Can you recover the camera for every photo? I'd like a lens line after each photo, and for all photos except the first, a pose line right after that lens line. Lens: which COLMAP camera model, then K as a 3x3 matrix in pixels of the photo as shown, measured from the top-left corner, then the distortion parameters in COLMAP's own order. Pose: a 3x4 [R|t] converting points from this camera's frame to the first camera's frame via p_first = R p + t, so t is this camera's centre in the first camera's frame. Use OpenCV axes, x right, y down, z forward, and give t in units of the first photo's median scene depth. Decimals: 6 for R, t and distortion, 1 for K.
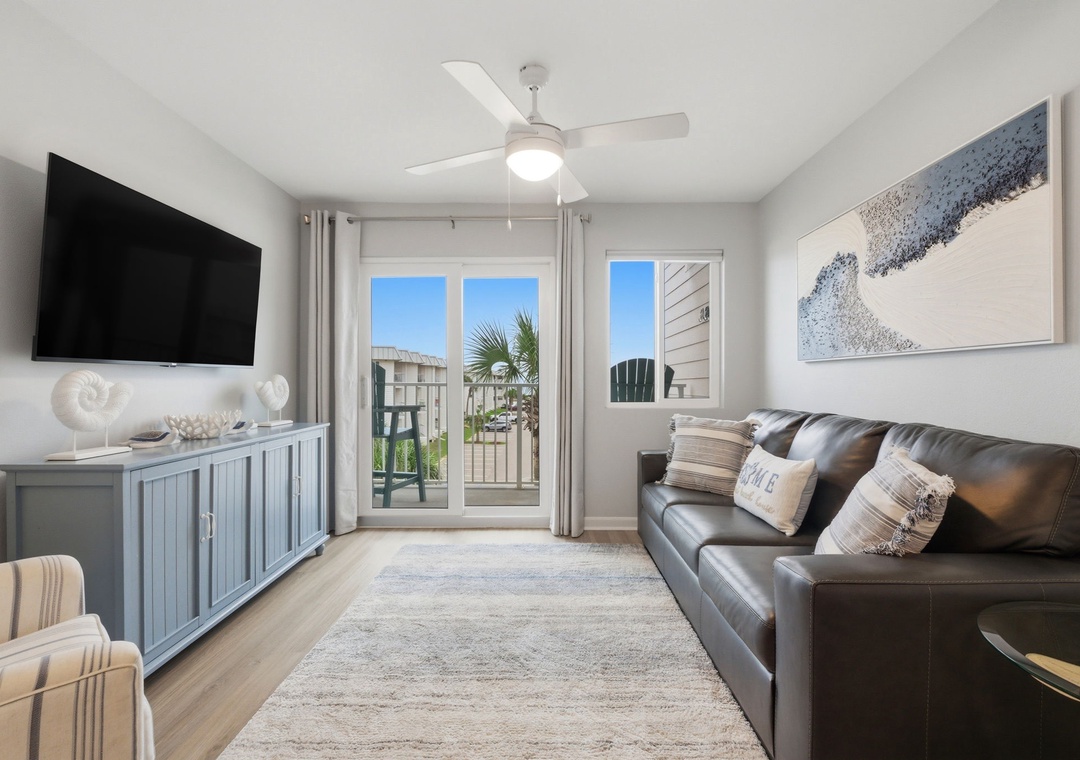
lens RADIAL K [[503.0, 0, 542.5], [0, 503.0, 379.6], [0, 0, 1]] dist [-0.003797, 0.000171]
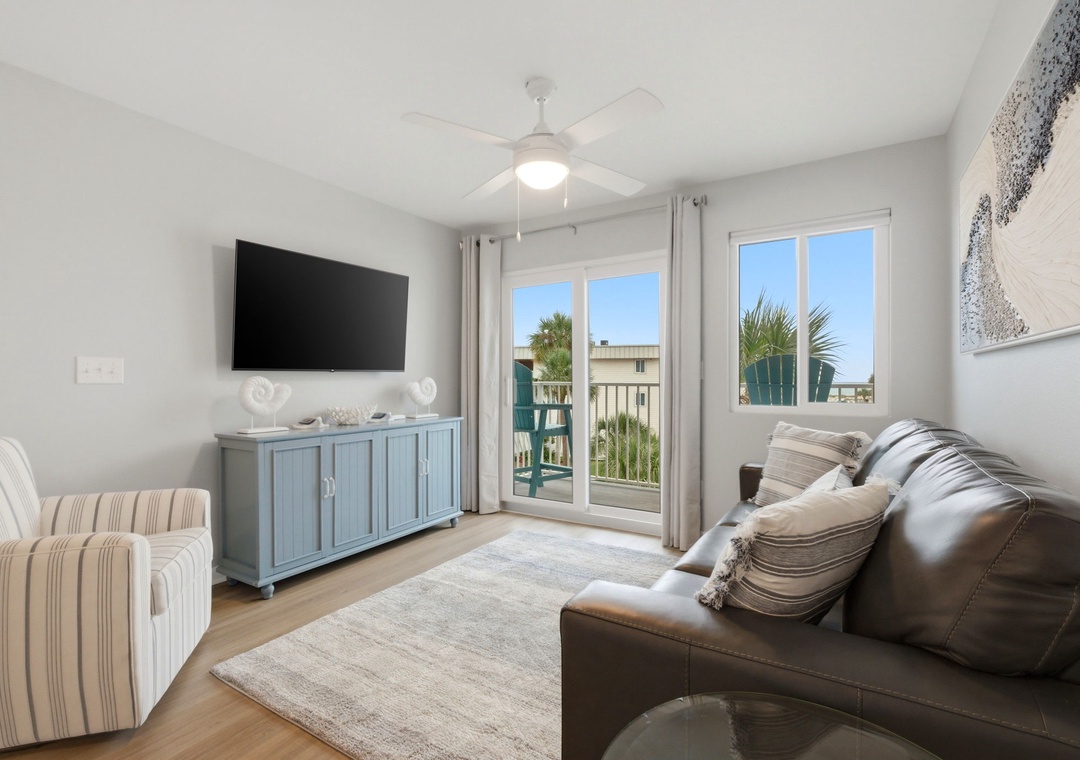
lens RADIAL K [[514.6, 0, 534.2], [0, 514.6, 380.8], [0, 0, 1]] dist [-0.008925, 0.001584]
pose [[0.844956, -0.001252, -0.534834, 0.390681], [0.004915, 0.999973, 0.005423, -0.005470], [0.534812, -0.007211, 0.844940, 0.072035]]
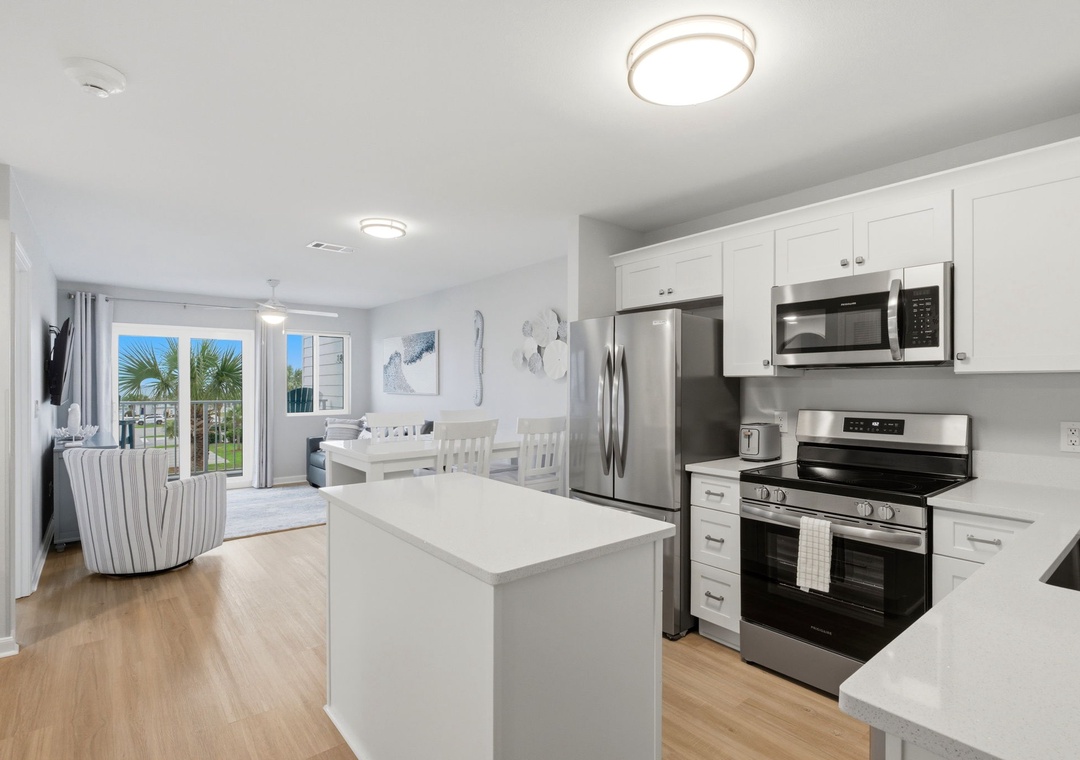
lens RADIAL K [[514.6, 0, 534.2], [0, 514.6, 380.8], [0, 0, 1]] dist [-0.008925, 0.001584]
pose [[0.777108, 0.004551, 0.629351, -0.421008], [-0.000921, 0.999981, -0.006094, -0.075177], [-0.629366, 0.004156, 0.777098, -1.226422]]
